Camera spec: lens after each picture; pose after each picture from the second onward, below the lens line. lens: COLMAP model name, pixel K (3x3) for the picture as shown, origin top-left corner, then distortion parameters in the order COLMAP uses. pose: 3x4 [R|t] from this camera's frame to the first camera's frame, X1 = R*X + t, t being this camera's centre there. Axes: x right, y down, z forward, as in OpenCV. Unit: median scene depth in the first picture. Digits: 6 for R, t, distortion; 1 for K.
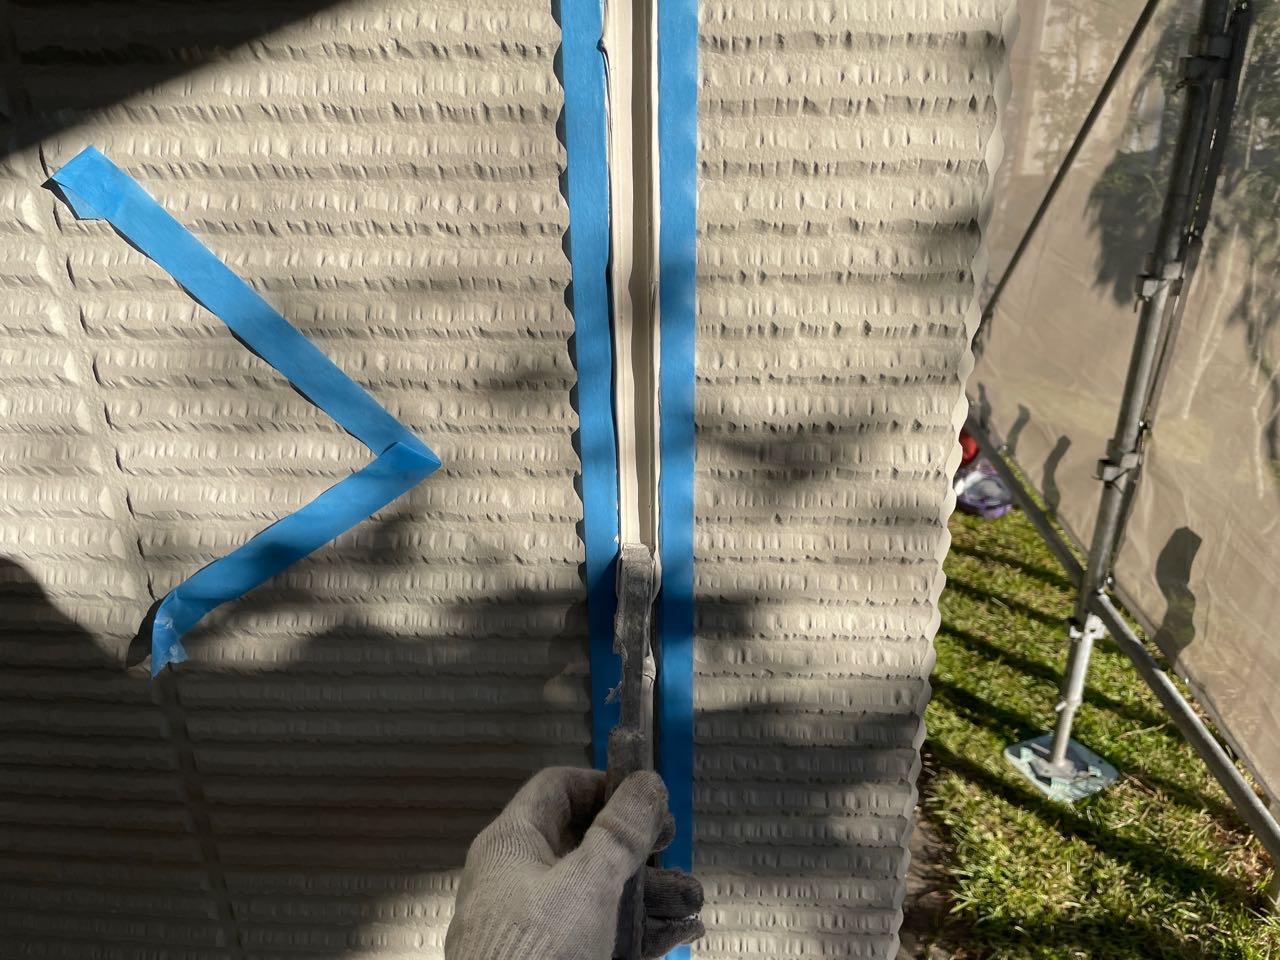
lens RADIAL K [[977.6, 0, 648.0], [0, 977.6, 473.8], [0, 0, 1]] dist [0.070577, -0.106133]
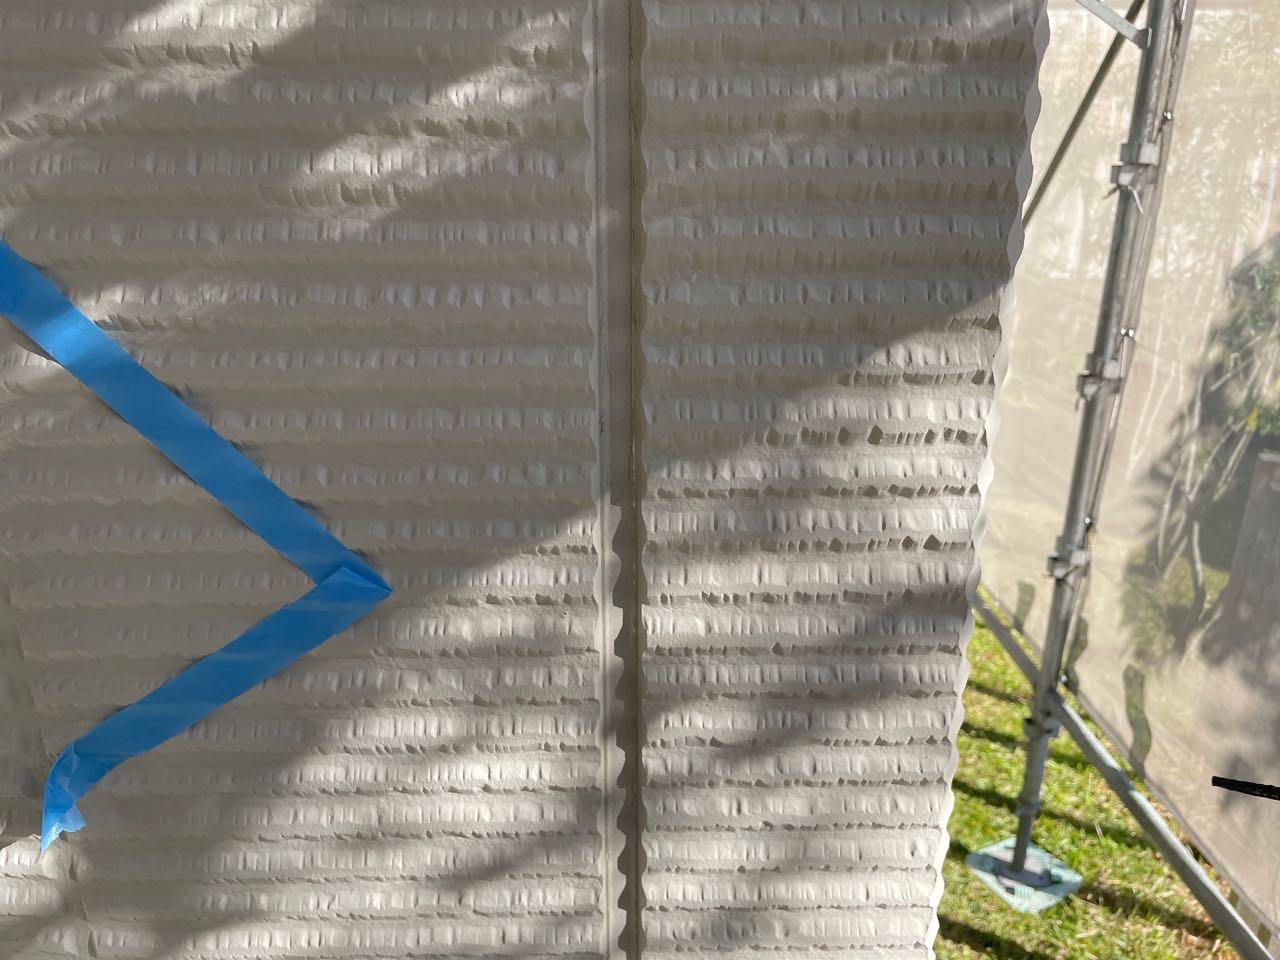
lens RADIAL K [[977.6, 0, 640.3], [0, 977.6, 486.5], [0, 0, 1]] dist [0.070577, -0.106133]
pose [[0.998551, -0.008465, 0.053151, -0.036376], [0.012991, 0.996263, -0.085383, -0.025120], [-0.052229, 0.085950, 0.994929, 0.116164]]
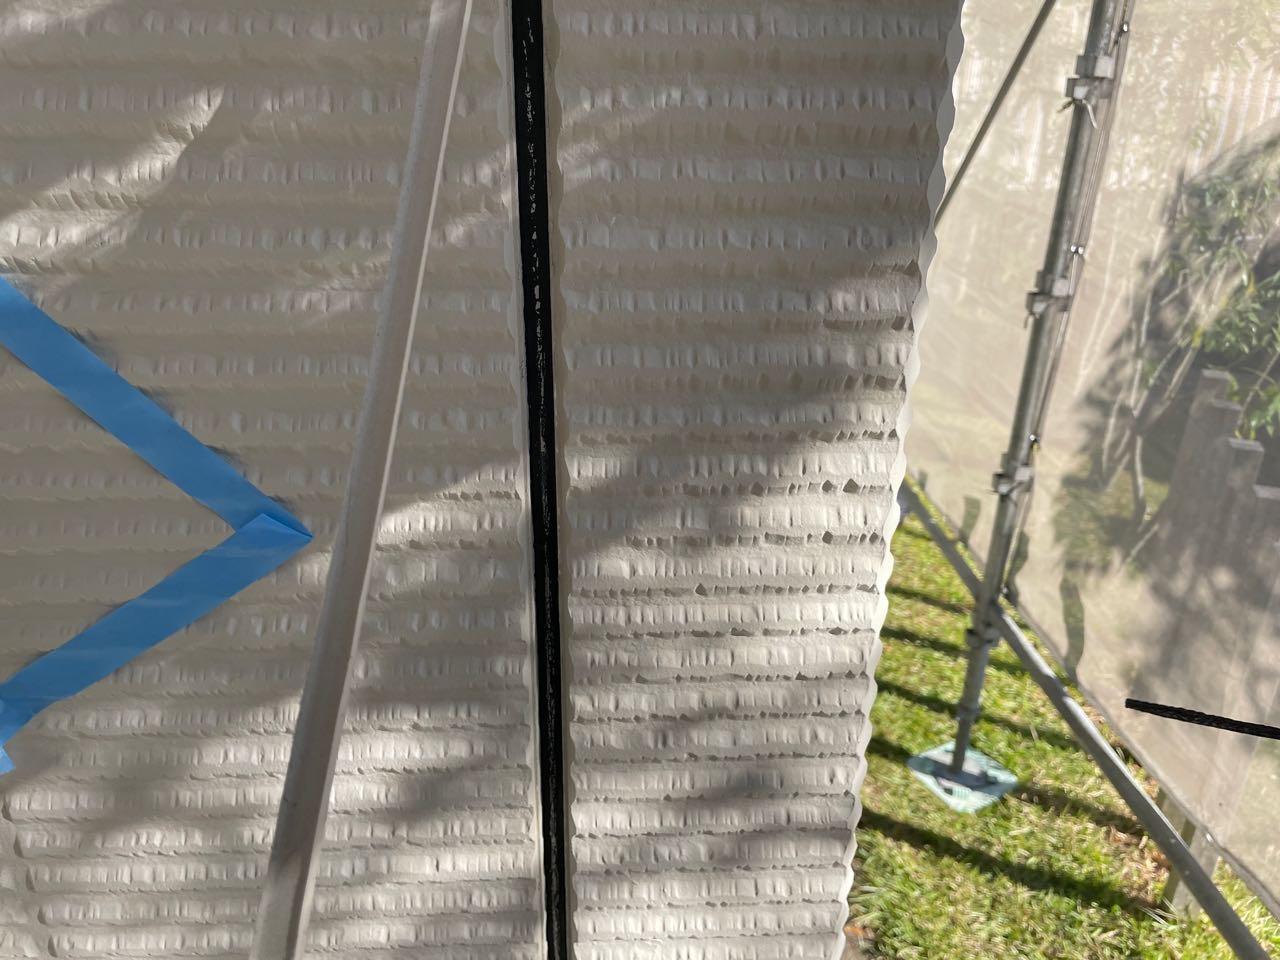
lens RADIAL K [[977.6, 0, 636.9], [0, 977.6, 479.9], [0, 0, 1]] dist [0.070577, -0.106133]
pose [[0.995741, -0.017314, 0.090552, -0.005161], [0.017675, 0.999839, -0.003194, -0.052008], [-0.090482, 0.004781, 0.995887, 0.112737]]
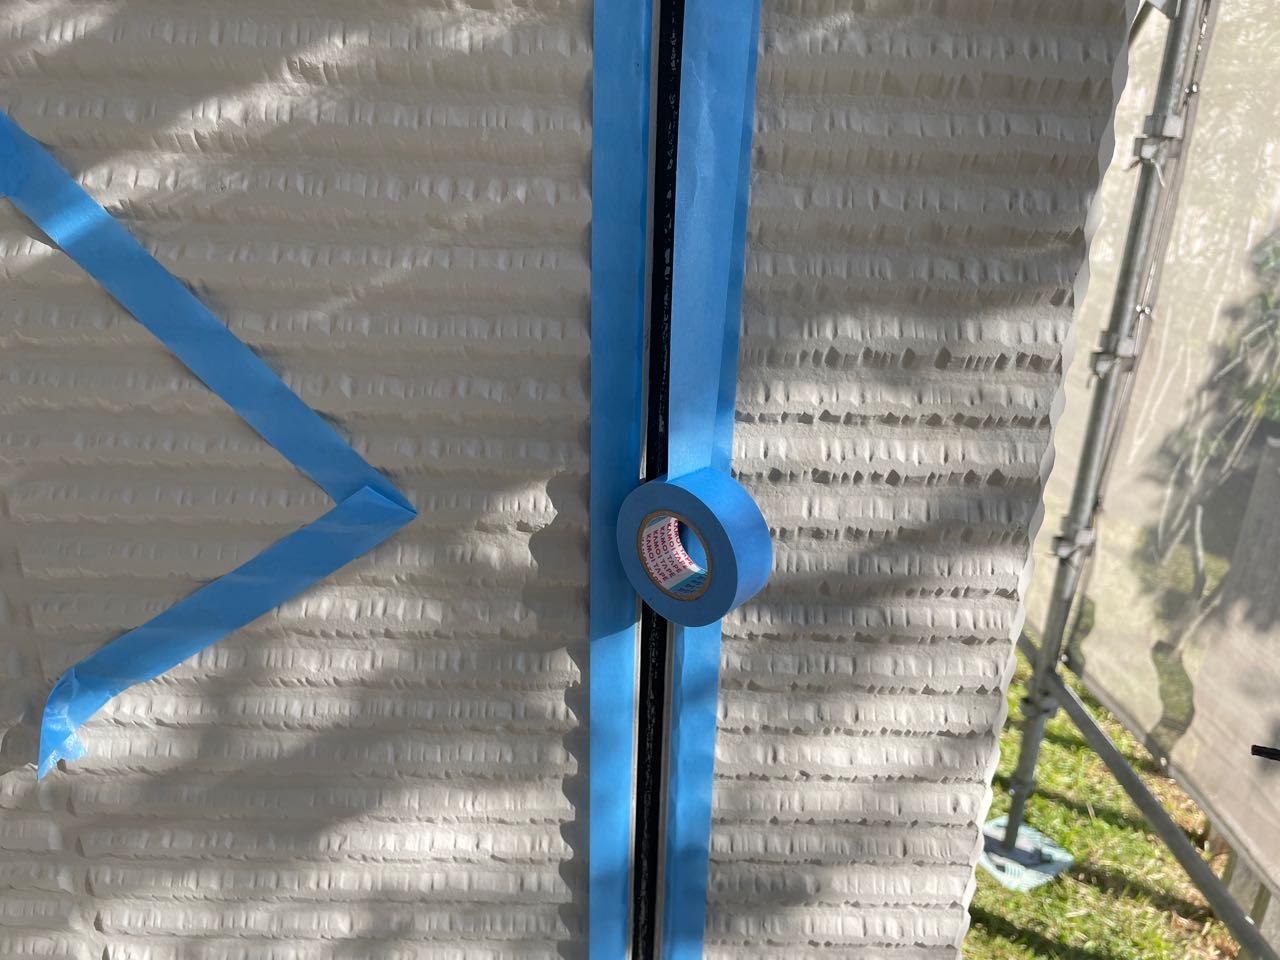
lens RADIAL K [[977.6, 0, 636.7], [0, 977.6, 488.5], [0, 0, 1]] dist [0.070577, -0.106133]
pose [[0.998322, 0.017832, 0.055099, -0.072924], [-0.014585, 0.998164, -0.058787, 0.013255], [-0.056046, 0.057885, 0.996749, 0.176204]]
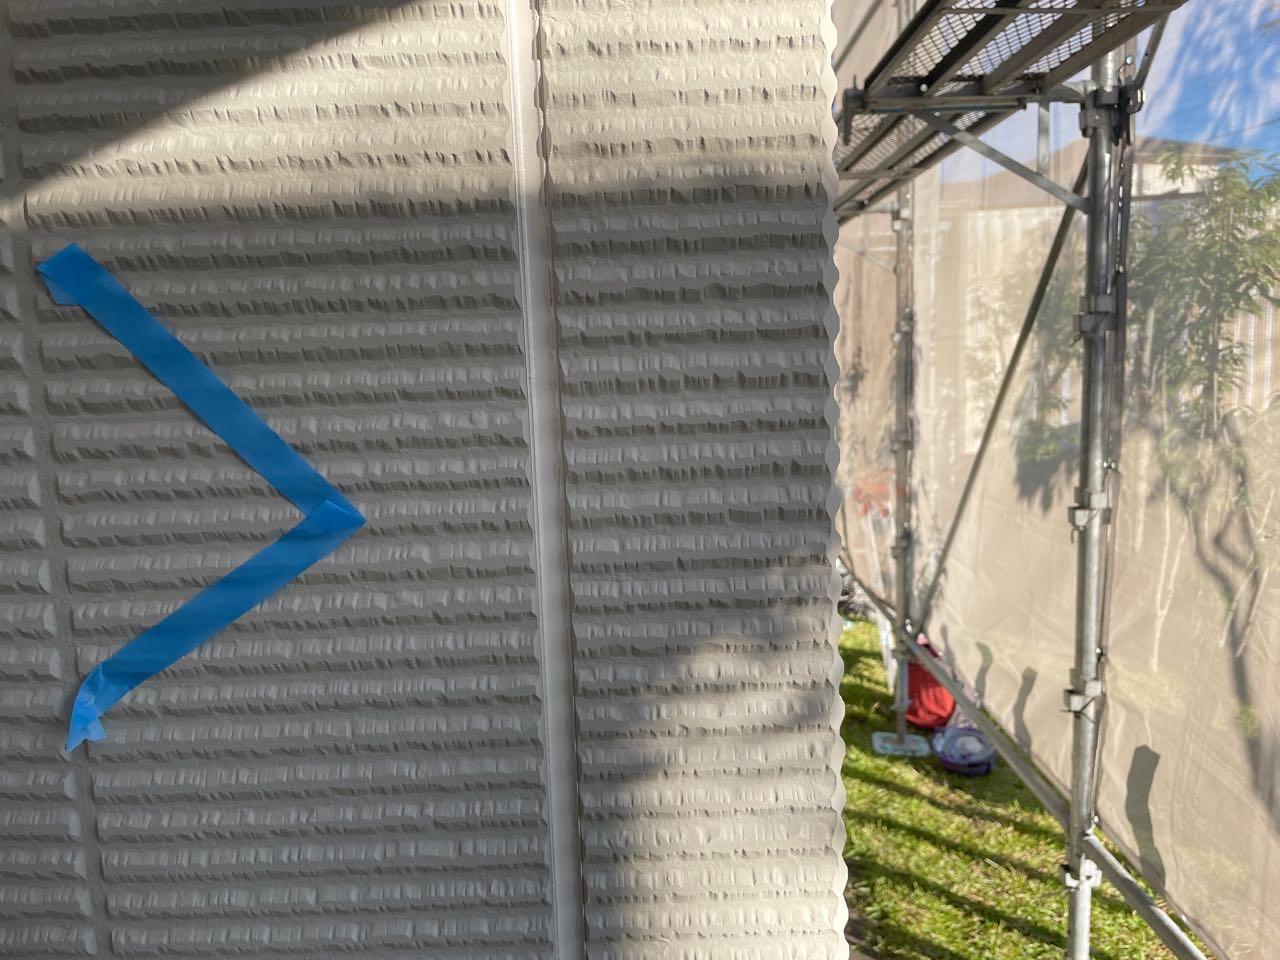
lens RADIAL K [[977.6, 0, 656.9], [0, 977.6, 471.6], [0, 0, 1]] dist [0.070577, -0.106133]
pose [[0.998887, -0.030130, 0.036300, 0.070650], [0.039514, 0.954716, -0.294882, 0.264476], [-0.025771, 0.295988, 0.954844, -0.057654]]
